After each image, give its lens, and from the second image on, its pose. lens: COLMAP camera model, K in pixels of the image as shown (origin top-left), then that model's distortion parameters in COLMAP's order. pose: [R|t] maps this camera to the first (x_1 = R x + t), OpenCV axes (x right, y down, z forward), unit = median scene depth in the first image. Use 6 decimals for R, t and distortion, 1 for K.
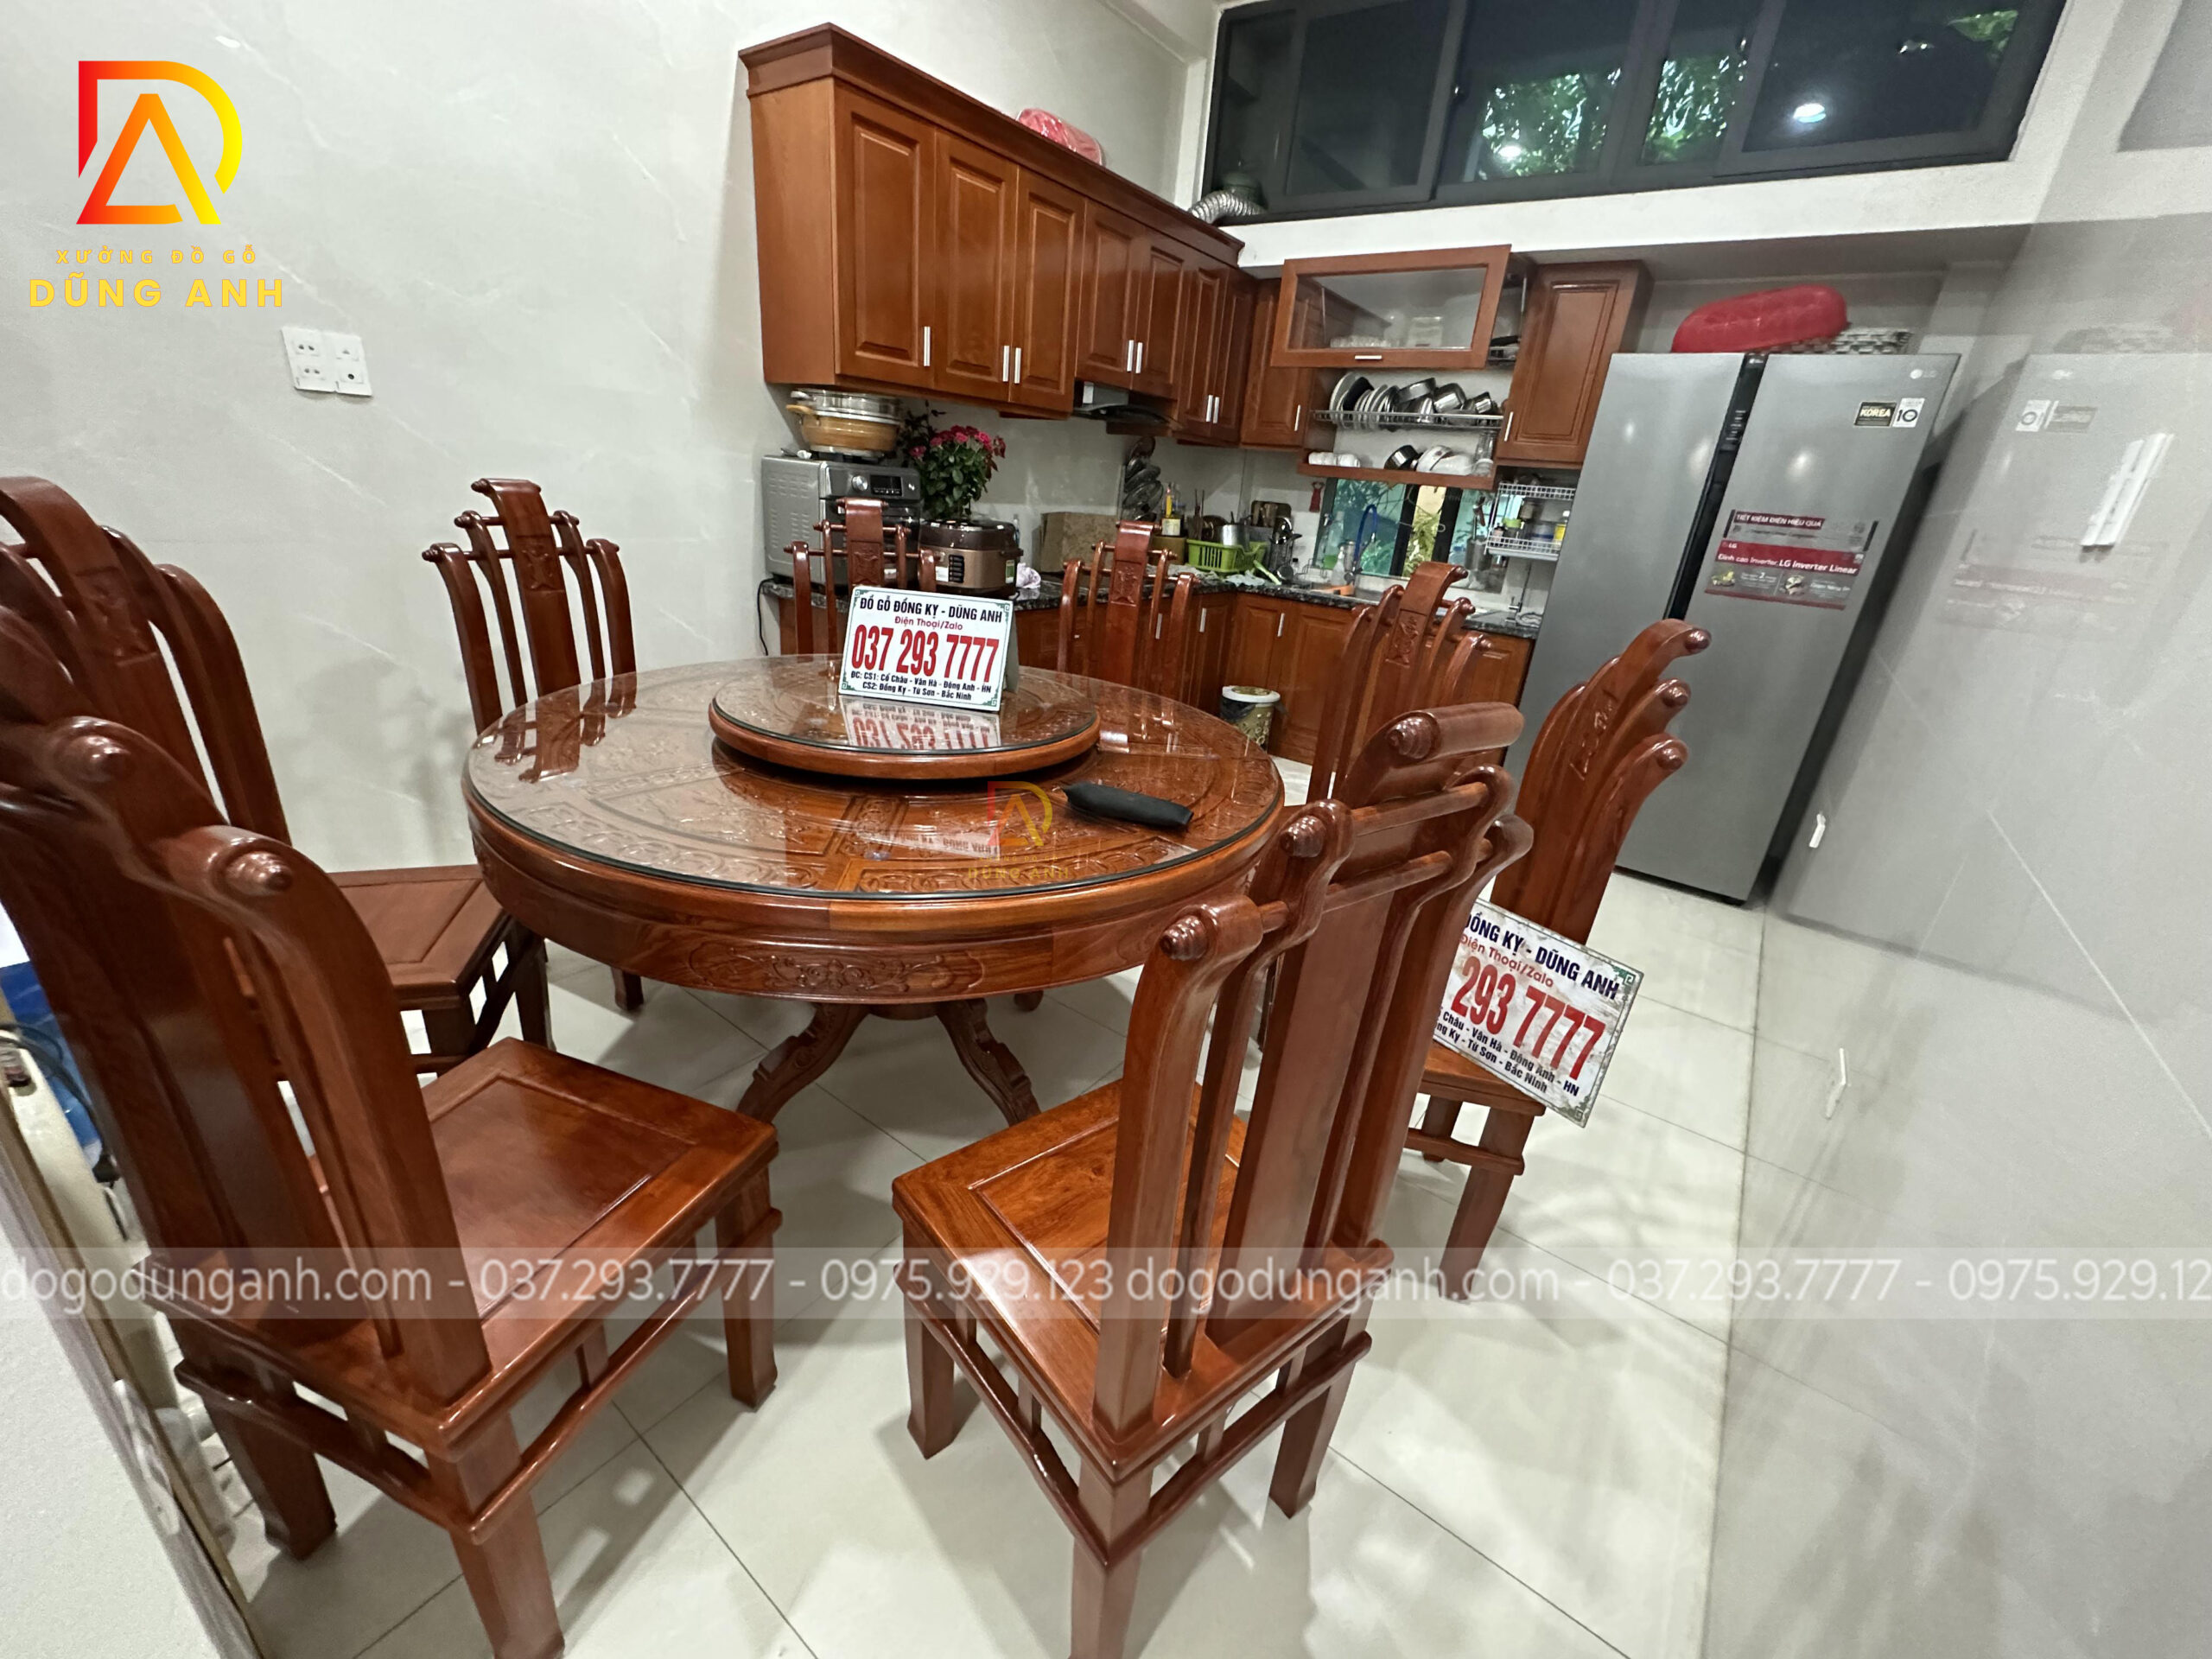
lens RADIAL K [[883.1, 0, 1105.6], [0, 883.1, 829.5], [0, 0, 1]] dist [-0.006050, 0.001018]
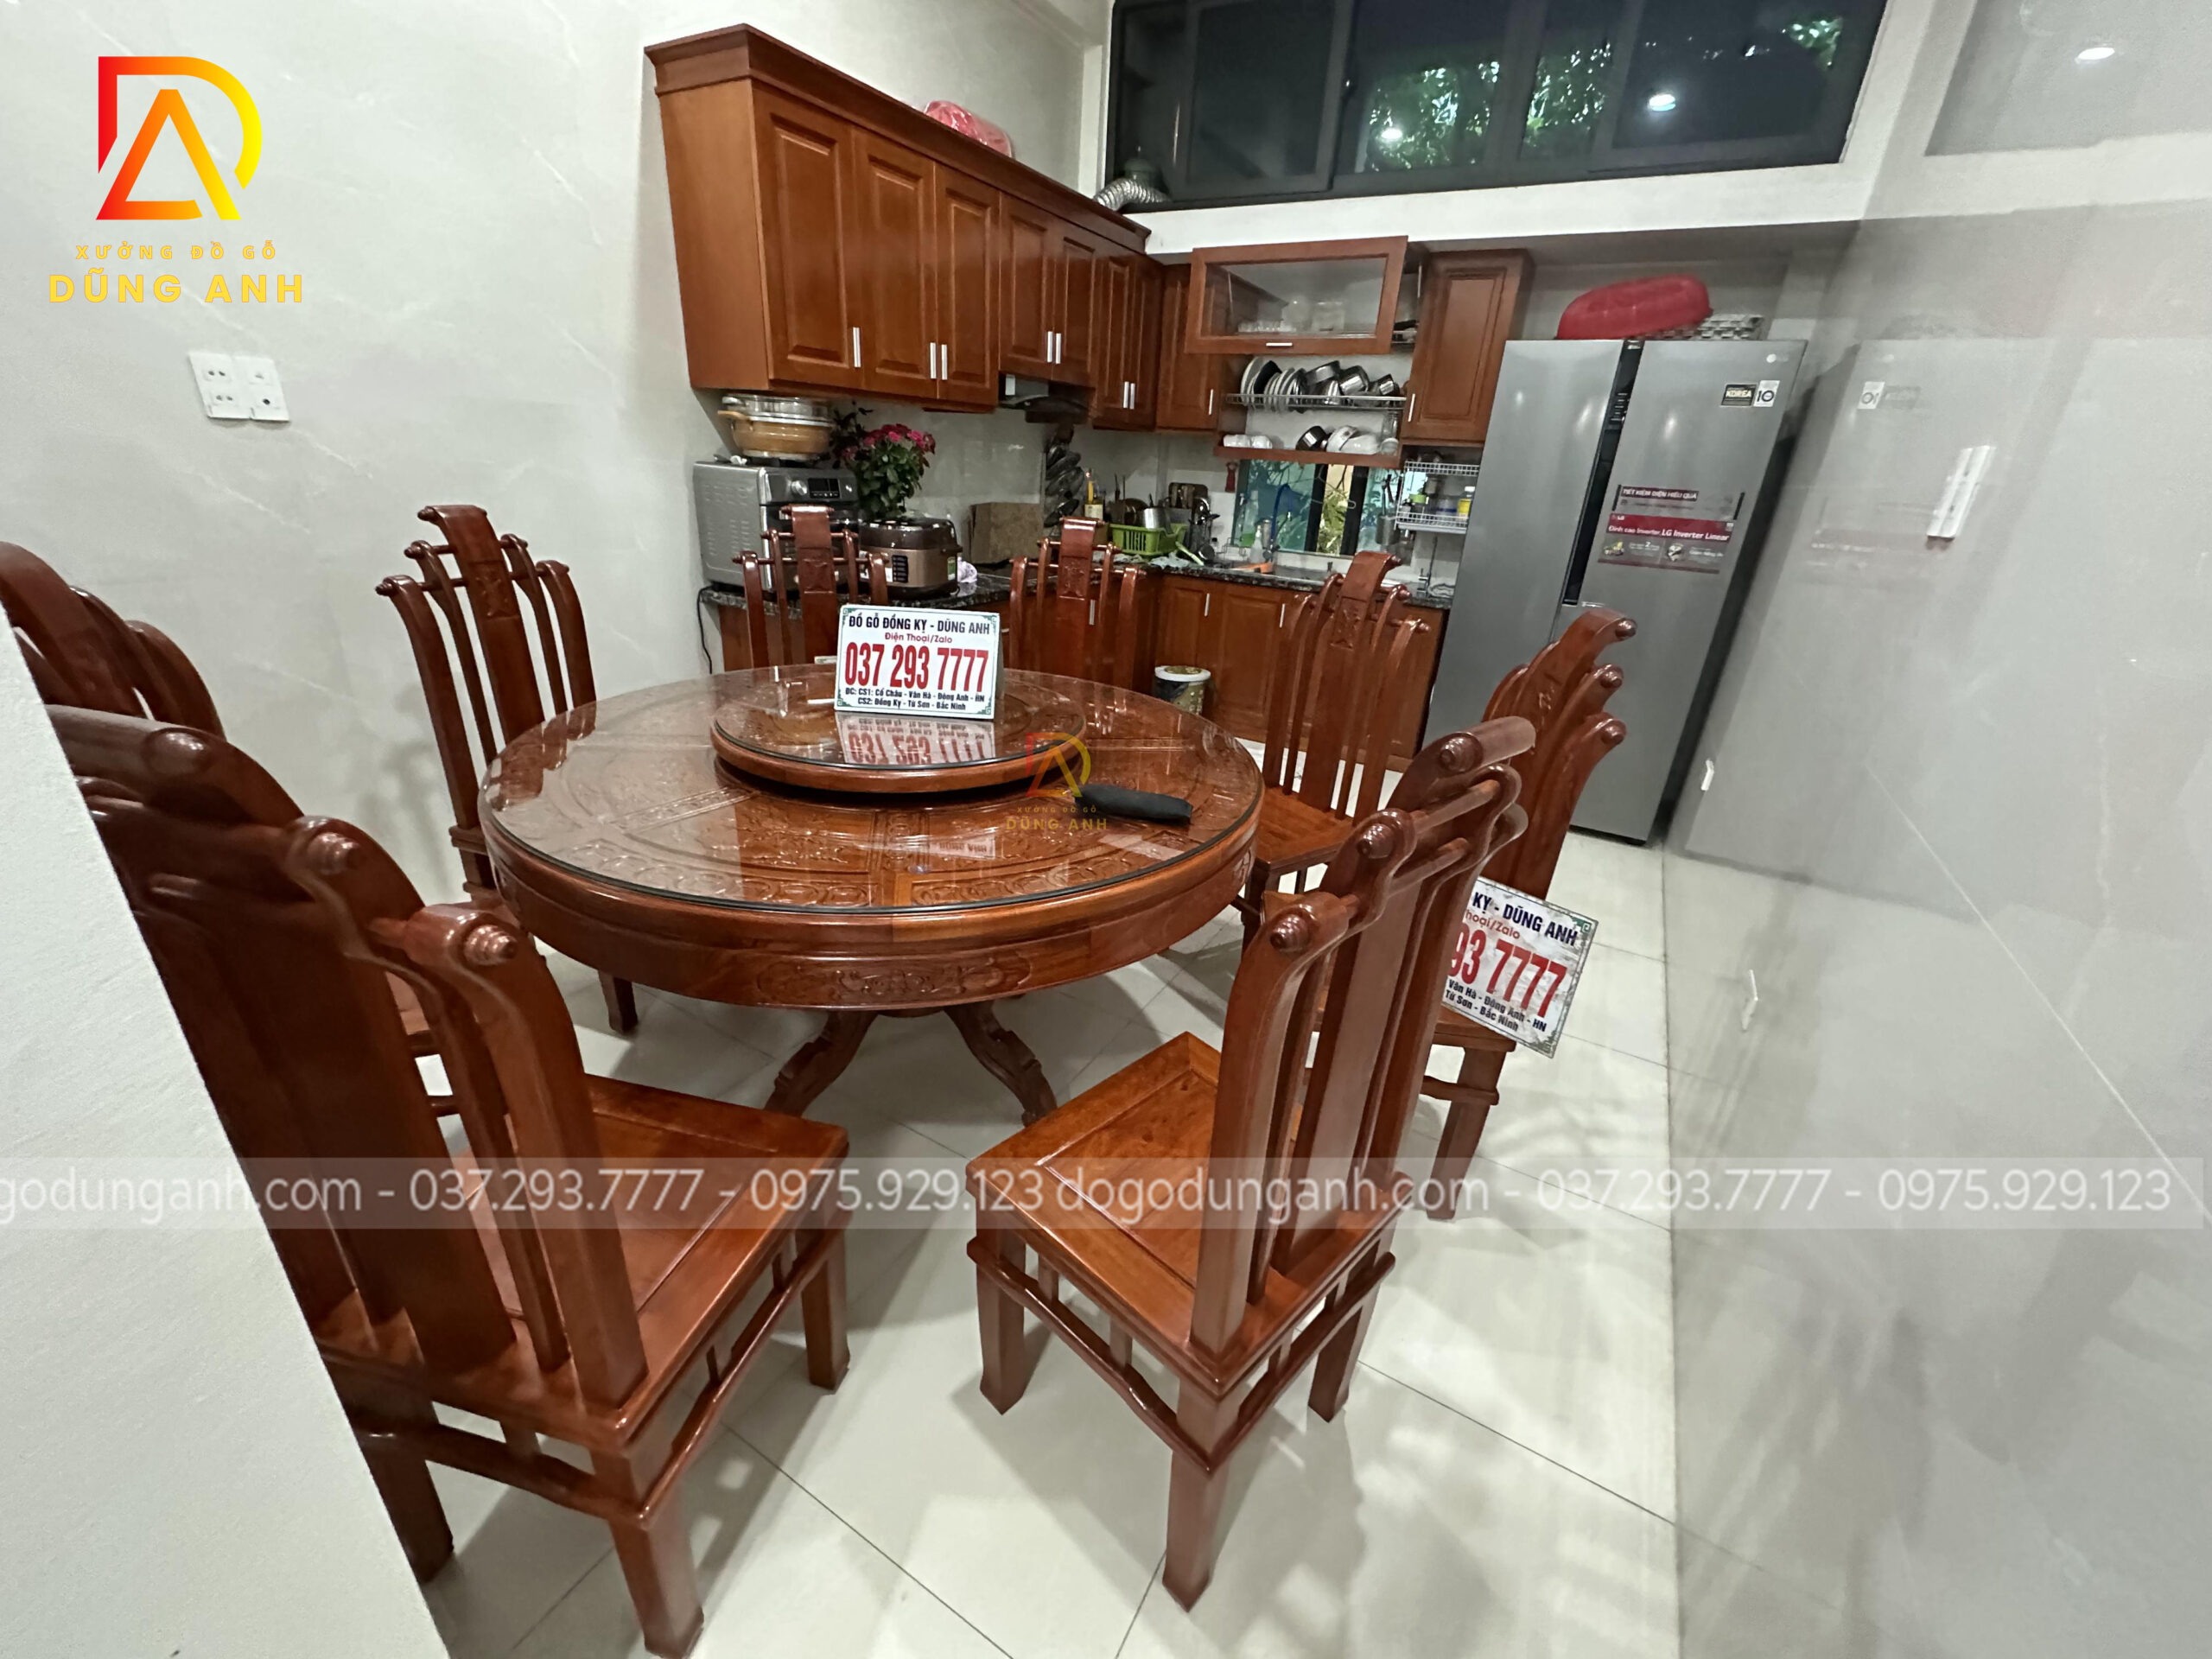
lens RADIAL K [[883.1, 0, 1105.4], [0, 883.1, 829.7], [0, 0, 1]] dist [-0.006050, 0.001018]
pose [[0.993038, -0.069695, 0.094961, -0.074298], [0.066961, 0.997252, 0.031682, -0.020463], [-0.096908, -0.025103, 0.994977, -0.047794]]
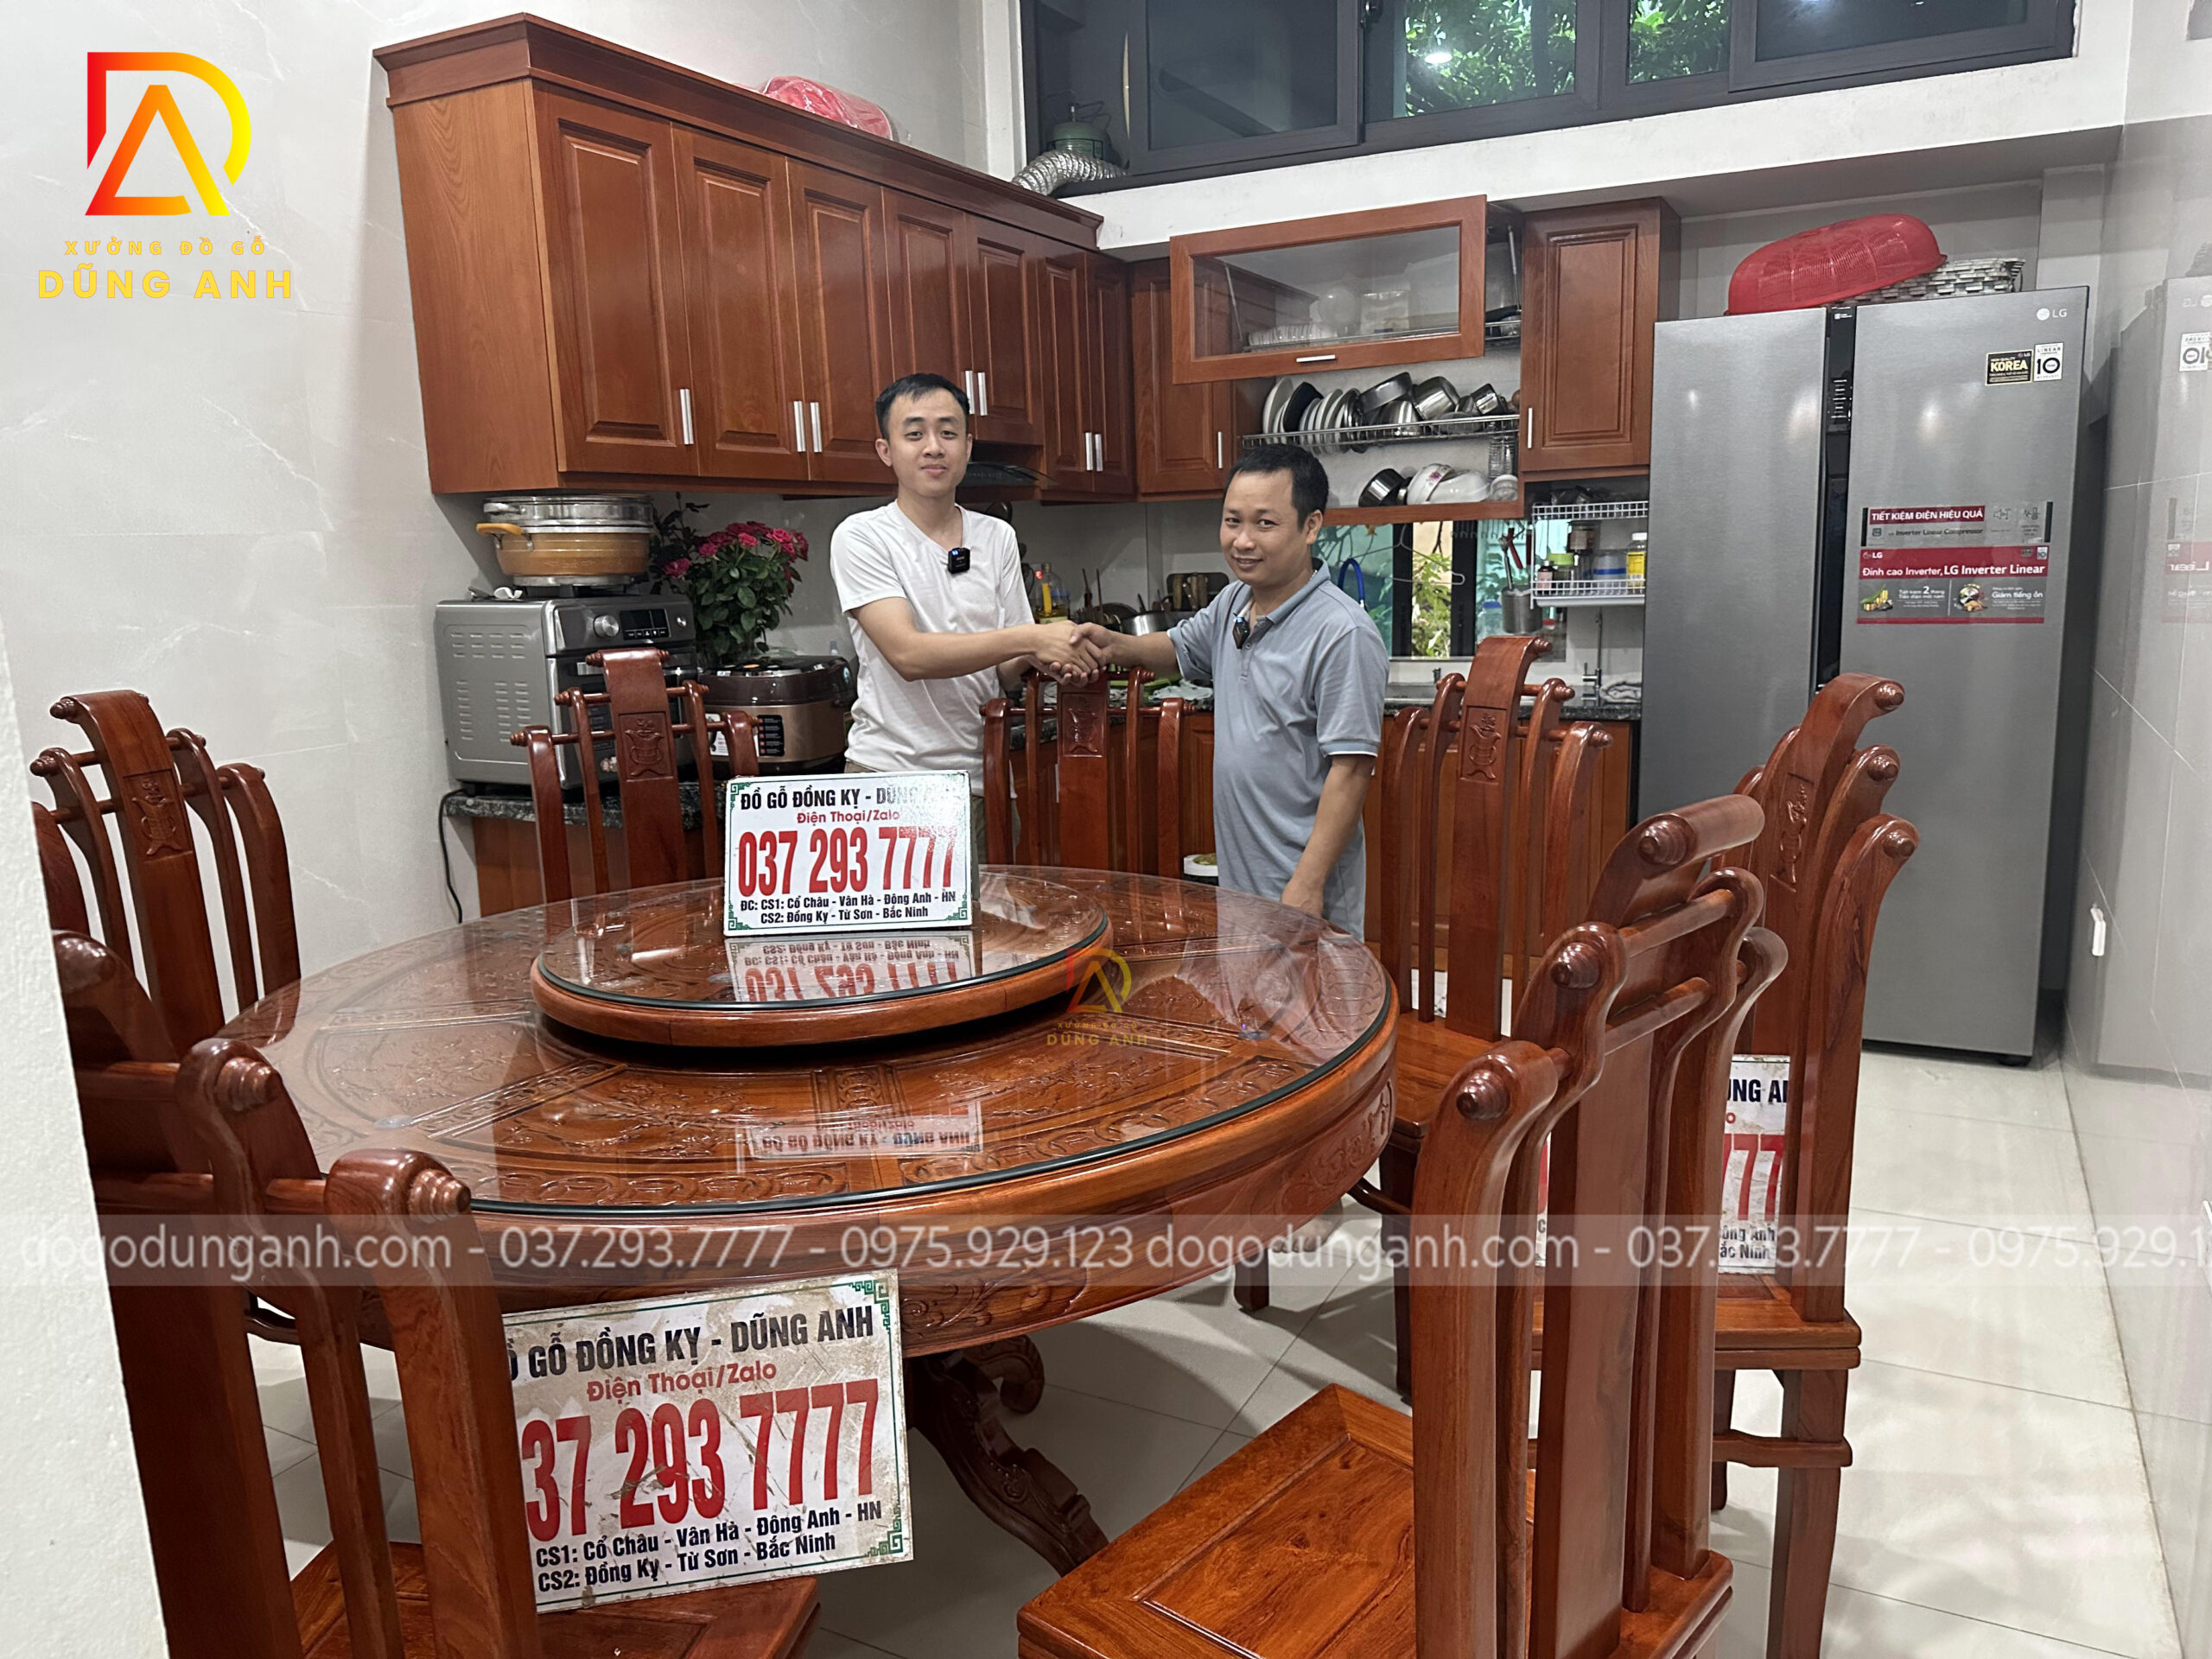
lens RADIAL K [[1558.9, 0, 1125.3], [0, 1558.9, 825.7], [0, 0, 1]] dist [0.071170, -0.104988]
pose [[0.979099, -0.141676, 0.145919, -0.129379], [0.167561, 0.968553, -0.183924, 0.025570], [-0.115273, 0.204530, 0.972049, -0.158762]]
